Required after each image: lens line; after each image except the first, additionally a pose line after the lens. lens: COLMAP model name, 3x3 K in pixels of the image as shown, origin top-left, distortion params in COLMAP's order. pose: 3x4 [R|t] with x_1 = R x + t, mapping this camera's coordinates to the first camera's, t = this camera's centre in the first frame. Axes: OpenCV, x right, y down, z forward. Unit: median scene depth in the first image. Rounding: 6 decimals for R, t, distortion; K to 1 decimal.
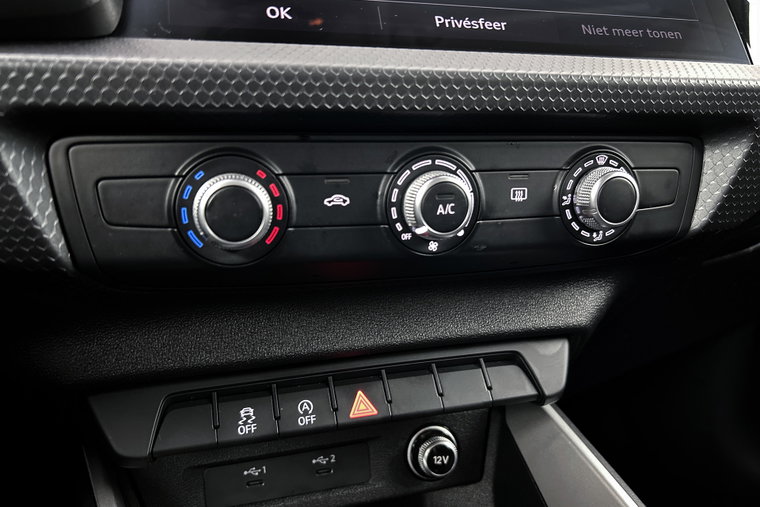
lens RADIAL K [[577.8, 0, 383.6], [0, 577.8, 255.4], [0, 0, 1]] dist [0.059178, -0.073229]
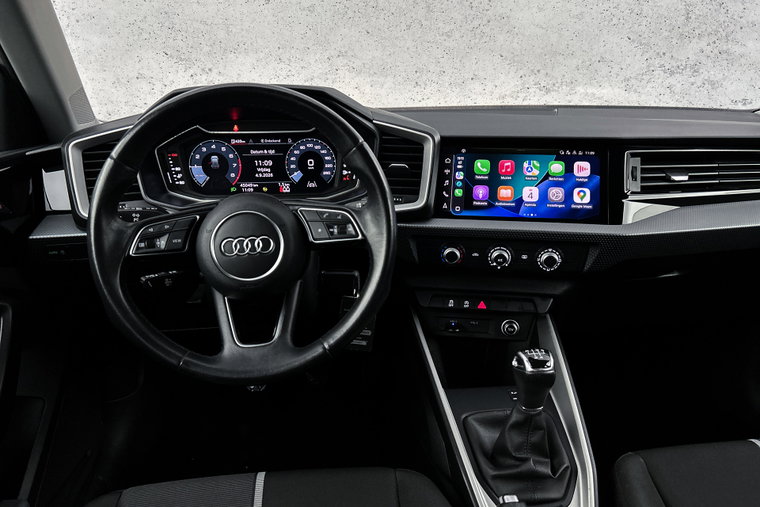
lens RADIAL K [[577.8, 0, 377.3], [0, 577.8, 259.8], [0, 0, 1]] dist [0.059178, -0.073229]
pose [[0.903866, 0.134051, -0.406271, 0.900385], [-0.089901, 0.987952, 0.125970, -0.474225], [0.418262, -0.077336, 0.905028, -2.842264]]
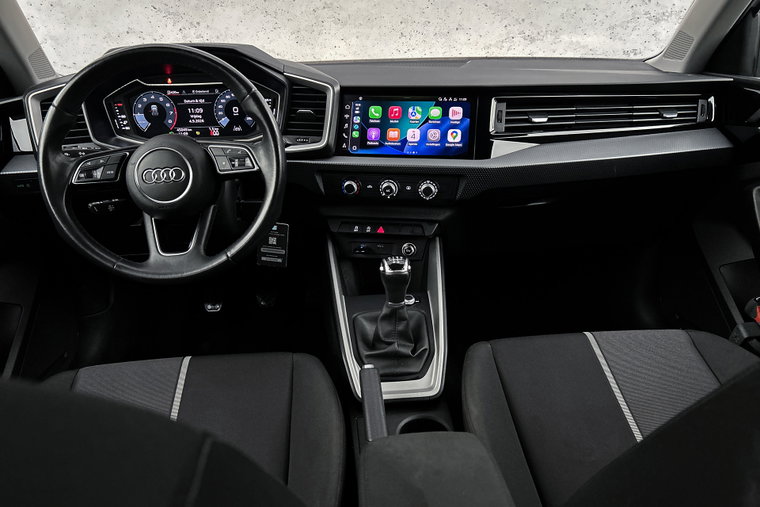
lens RADIAL K [[577.8, 0, 378.1], [0, 577.8, 264.1], [0, 0, 1]] dist [0.059178, -0.073229]
pose [[0.896945, 0.161611, -0.411548, 1.991392], [-0.079642, 0.974634, 0.209155, -0.452045], [0.434911, -0.154824, 0.887064, -3.272191]]
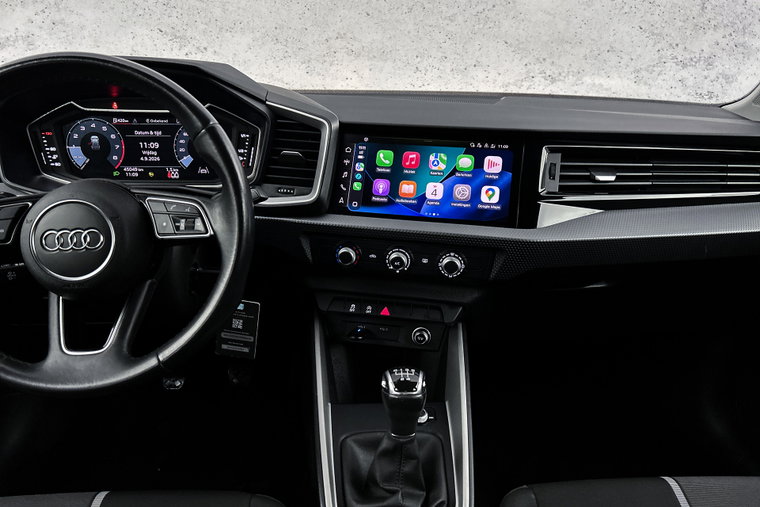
lens RADIAL K [[577.8, 0, 380.6], [0, 577.8, 259.2], [0, 0, 1]] dist [0.059178, -0.073229]
pose [[0.887680, 0.175602, -0.425662, 1.431859], [-0.122177, 0.981114, 0.149957, -0.585701], [0.443956, -0.081108, 0.892370, -2.145351]]
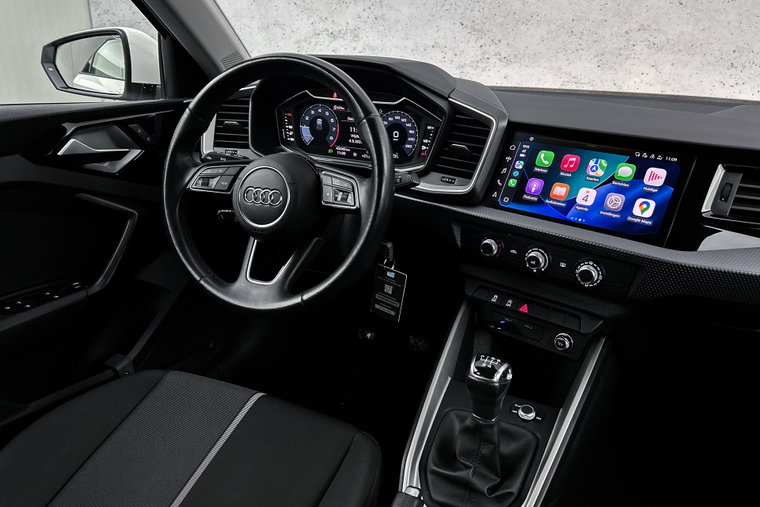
lens RADIAL K [[577.8, 0, 379.7], [0, 577.8, 261.6], [0, 0, 1]] dist [0.059178, -0.073229]
pose [[0.553912, 0.321112, -0.768159, 2.228590], [-0.206674, 0.946784, 0.246751, -0.735228], [0.806516, 0.022080, 0.590800, -1.877557]]
